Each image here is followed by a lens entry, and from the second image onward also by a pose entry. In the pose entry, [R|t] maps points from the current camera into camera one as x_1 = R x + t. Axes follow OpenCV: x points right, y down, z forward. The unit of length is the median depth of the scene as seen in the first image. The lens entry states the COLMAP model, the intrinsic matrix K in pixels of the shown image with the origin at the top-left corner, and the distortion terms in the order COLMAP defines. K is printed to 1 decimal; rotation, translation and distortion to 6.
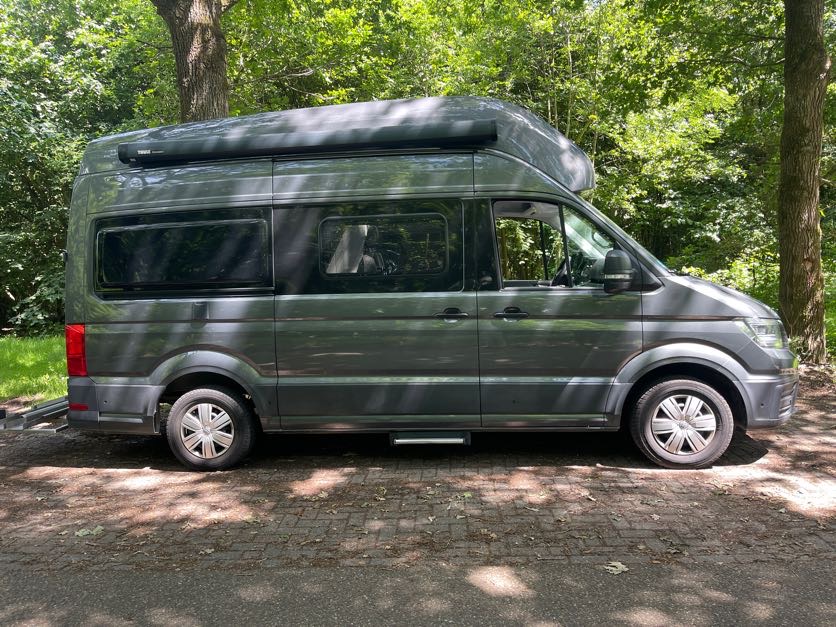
lens RADIAL K [[657.4, 0, 419.3], [0, 657.4, 255.1], [0, 0, 1]] dist [0.063645, -0.076681]
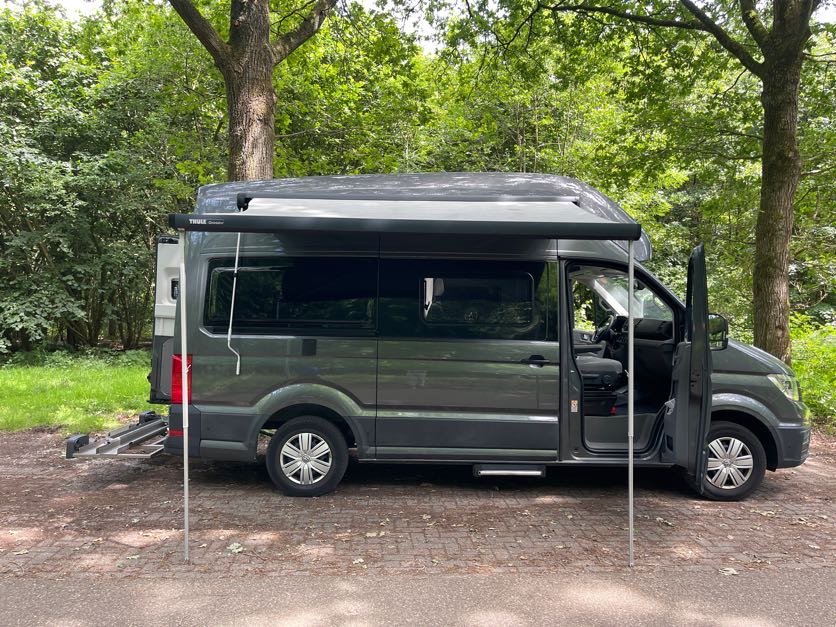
lens RADIAL K [[657.4, 0, 419.3], [0, 657.4, 255.1], [0, 0, 1]] dist [0.063645, -0.076681]
pose [[0.990312, 0.063376, 0.123550, -0.321754], [-0.054510, 0.995777, -0.073865, 0.001618], [-0.127710, 0.066415, 0.989585, -0.137833]]
